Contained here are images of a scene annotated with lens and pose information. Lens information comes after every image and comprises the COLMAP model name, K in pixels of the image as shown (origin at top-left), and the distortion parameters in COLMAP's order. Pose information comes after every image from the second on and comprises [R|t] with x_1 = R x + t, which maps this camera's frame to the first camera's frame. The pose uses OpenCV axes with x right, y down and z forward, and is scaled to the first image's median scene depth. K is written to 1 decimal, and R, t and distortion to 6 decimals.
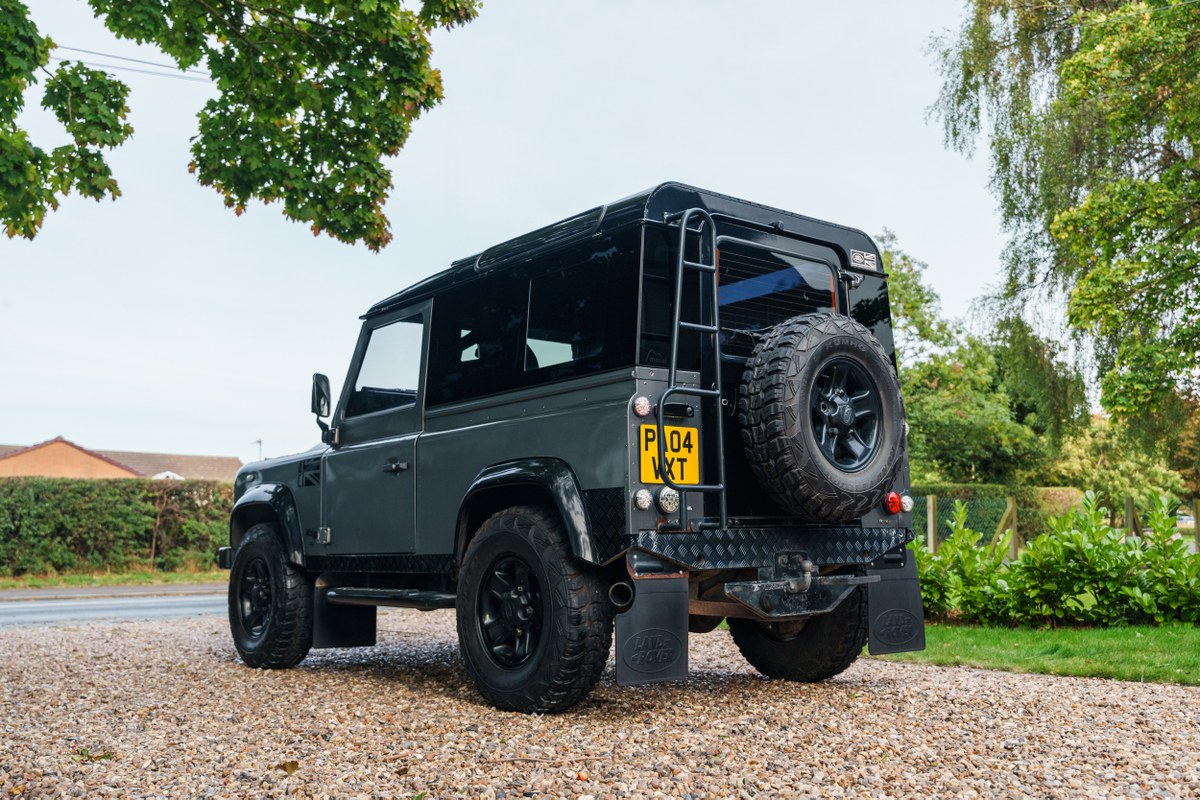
lens RADIAL K [[1119.6, 0, 599.3], [0, 1119.6, 406.2], [0, 0, 1]] dist [0.004127, 0.001995]
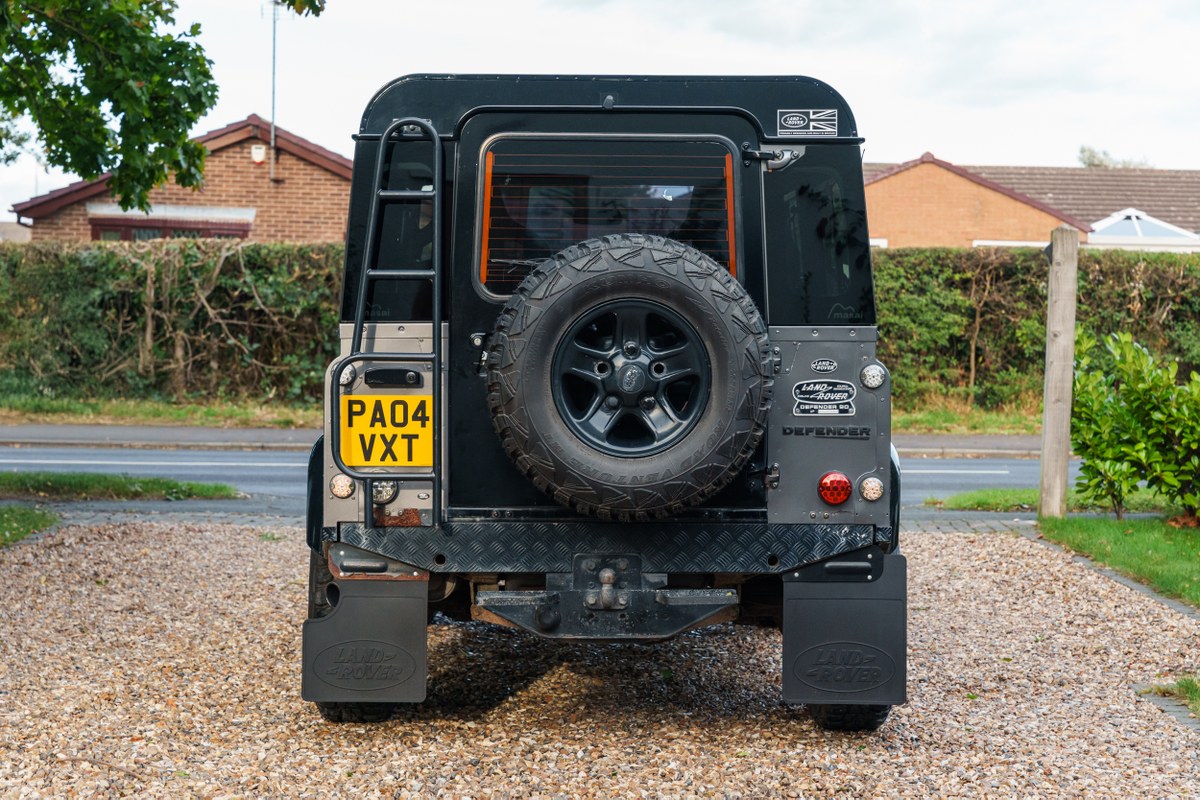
lens RADIAL K [[2309.1, 0, 623.1], [0, 2309.1, 404.8], [0, 0, 1]] dist [0.057074, 0.033658]
pose [[0.783584, 0.043696, -0.619748, 0.673542], [0.056641, 0.988345, 0.141299, -0.110356], [0.618699, -0.145823, 0.771976, -0.098794]]
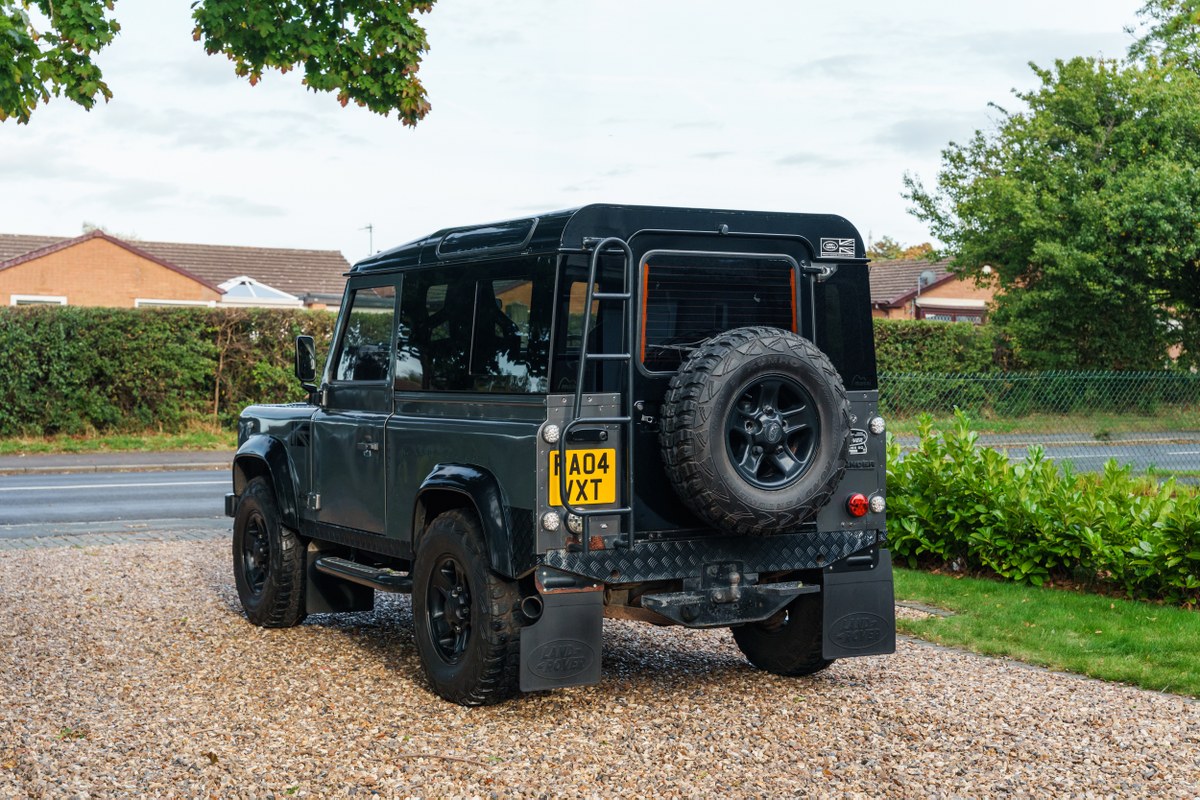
lens RADIAL K [[1732.8, 0, 606.3], [0, 1732.8, 397.0], [0, 0, 1]] dist [0.010810, 0.085451]
pose [[0.985305, 0.020310, -0.169593, 0.196809], [0.004591, 0.989398, 0.145159, -0.146070], [0.170743, -0.143805, 0.974765, -0.311478]]
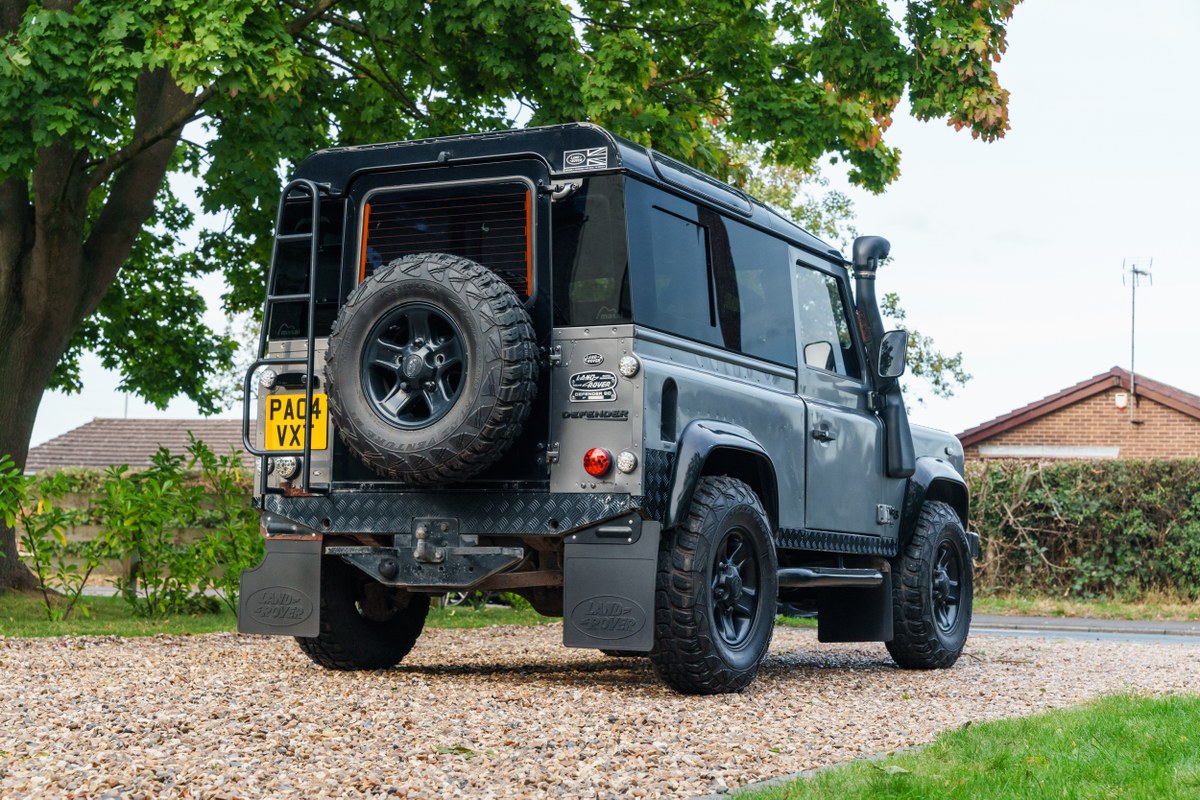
lens RADIAL K [[1948.5, 0, 600.5], [0, 1948.5, 414.8], [0, 0, 1]] dist [0.025525, 0.061739]
pose [[0.372645, -0.051590, -0.926539, 1.016913], [0.085107, 0.996145, -0.021237, 0.054463], [0.924063, -0.070941, 0.375599, 0.318315]]
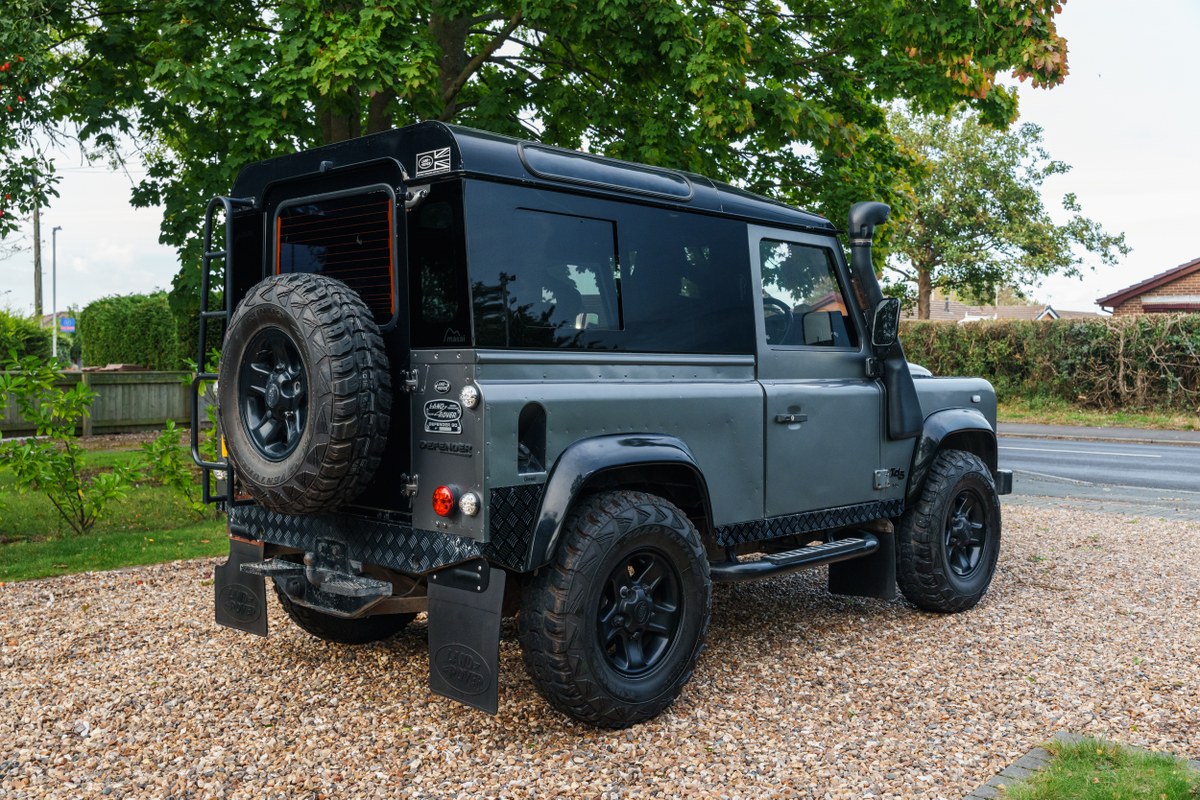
lens RADIAL K [[1145.7, 0, 603.6], [0, 1145.7, 399.7], [0, 0, 1]] dist [0.000323, 0.010422]
pose [[0.115145, 0.047567, -0.992209, 0.661070], [0.117695, 0.991164, 0.061176, -0.007625], [0.986352, -0.123822, 0.108529, 0.676041]]
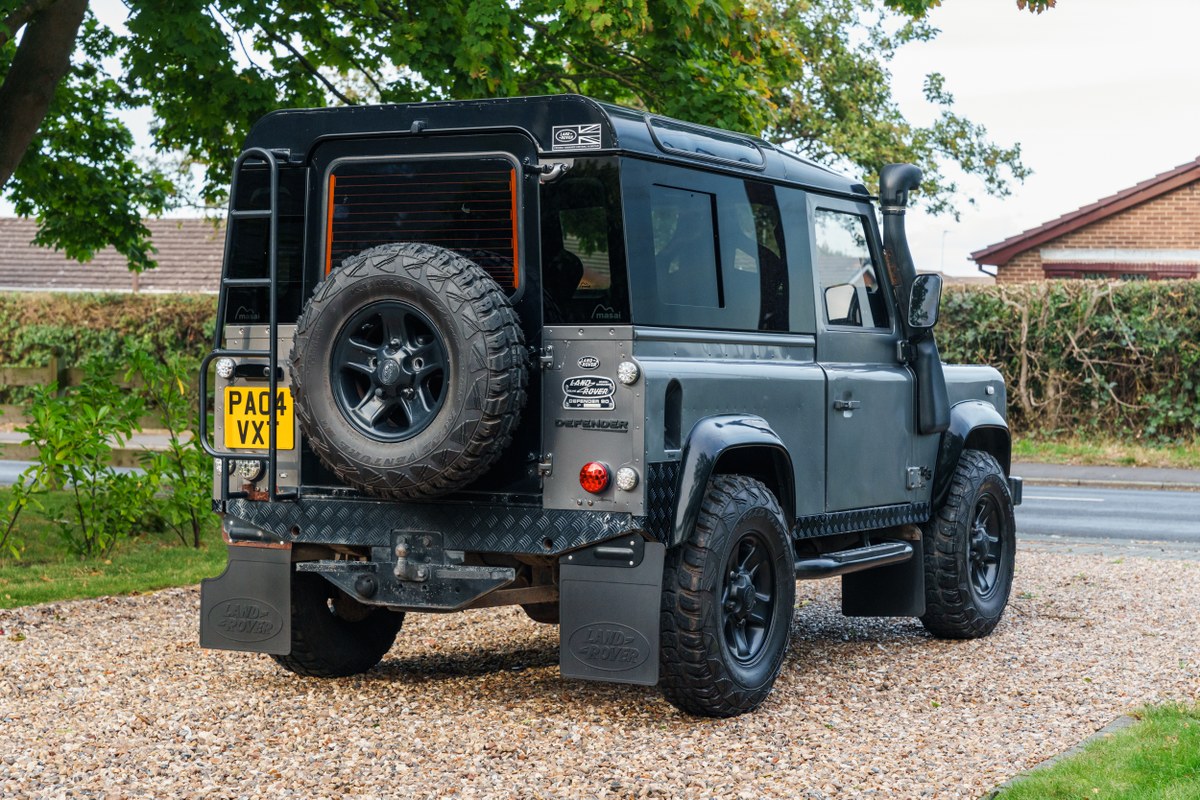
lens RADIAL K [[2309.1, 0, 623.1], [0, 2309.1, 404.8], [0, 0, 1]] dist [0.057074, 0.033658]
pose [[0.382710, 0.036306, -0.923155, 1.080177], [0.097130, 0.992109, 0.079285, -0.050179], [0.918748, -0.120009, 0.376164, 0.303429]]
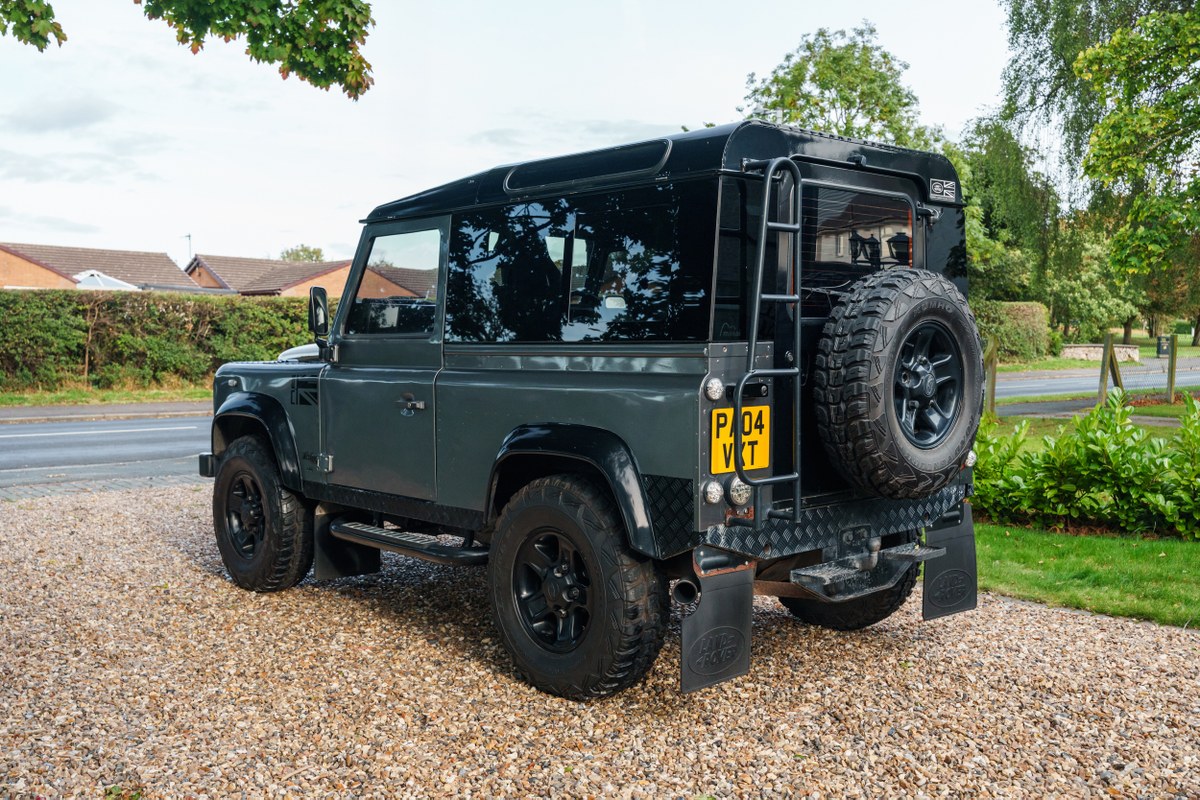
lens RADIAL K [[1158.8, 0, 600.8], [0, 1158.8, 401.4], [0, 0, 1]] dist [0.006721, -0.001376]
pose [[0.998604, 0.014076, 0.050909, -0.053413], [-0.022857, 0.984077, 0.176266, -0.081209], [-0.047617, -0.177184, 0.983025, 0.052060]]
